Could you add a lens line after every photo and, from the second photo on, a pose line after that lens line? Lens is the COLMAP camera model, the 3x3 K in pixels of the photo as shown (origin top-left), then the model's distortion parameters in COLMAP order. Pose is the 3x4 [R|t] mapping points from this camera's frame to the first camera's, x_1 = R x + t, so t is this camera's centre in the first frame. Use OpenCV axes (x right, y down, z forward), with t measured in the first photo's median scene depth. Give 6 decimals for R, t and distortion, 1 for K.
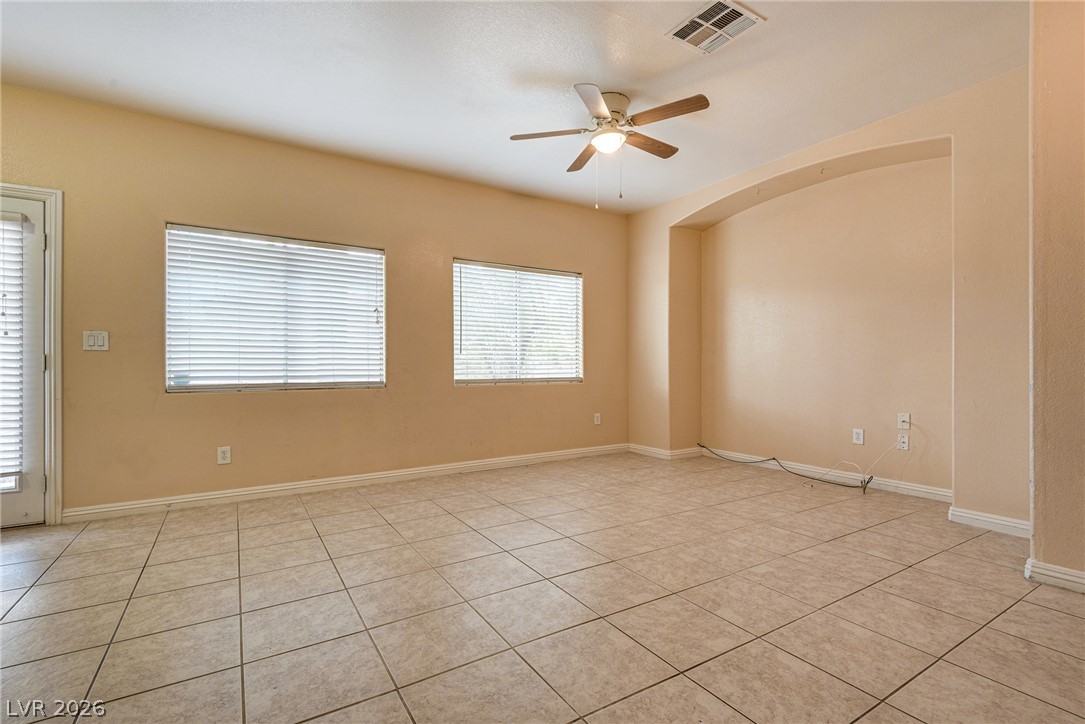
lens RADIAL K [[482.3, 0, 542.5], [0, 482.3, 362.0], [0, 0, 1]] dist [0.029081, -0.017757]
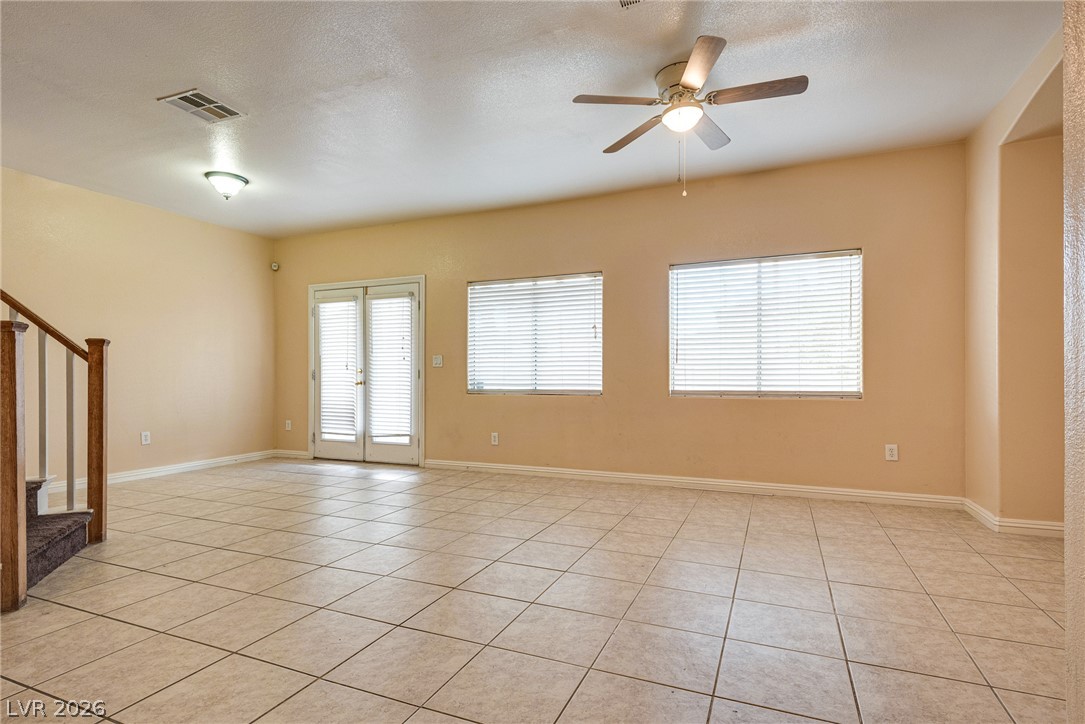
lens RADIAL K [[537.4, 0, 555.2], [0, 537.4, 376.5], [0, 0, 1]] dist [0.000508, -0.000592]
pose [[0.578885, 0.001644, -0.815407, 0.756803], [0.006708, 0.999955, 0.006778, -0.000727], [0.815381, -0.009393, 0.578848, 0.248402]]
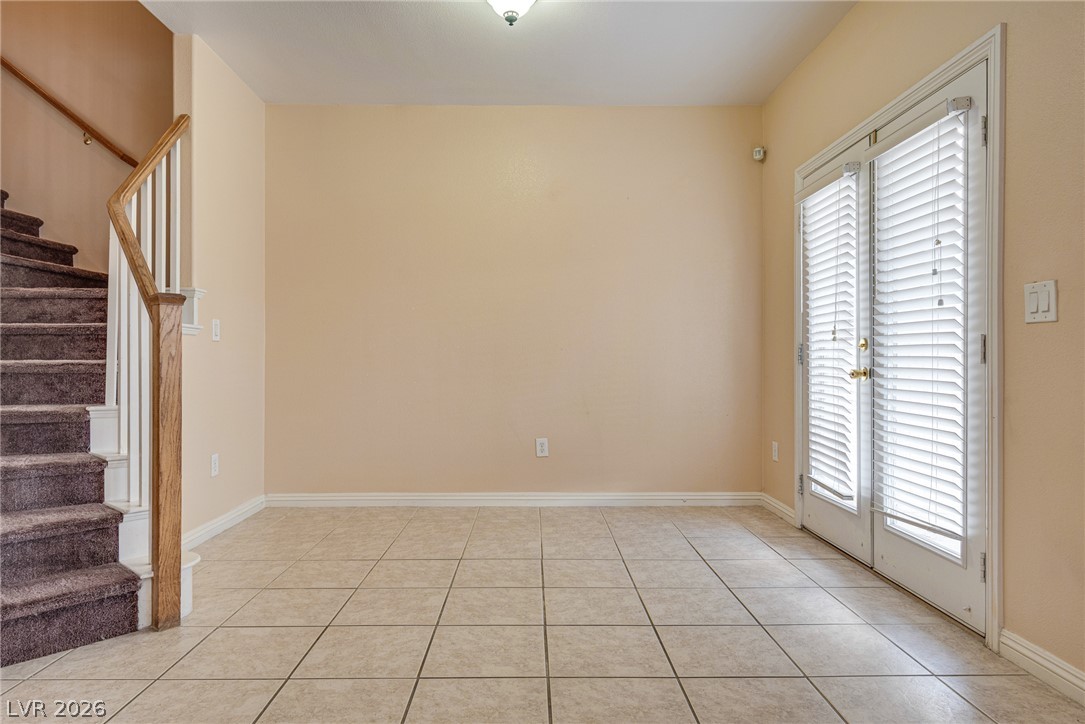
lens RADIAL K [[654.3, 0, 542.5], [0, 654.3, 362.0], [0, 0, 1]] dist [0.001883, -0.001132]
pose [[-0.524724, 0.005794, -0.851253, -0.111845], [0.007364, 0.999970, 0.002267, 0.008928], [0.851240, -0.005079, -0.524751, 0.861685]]
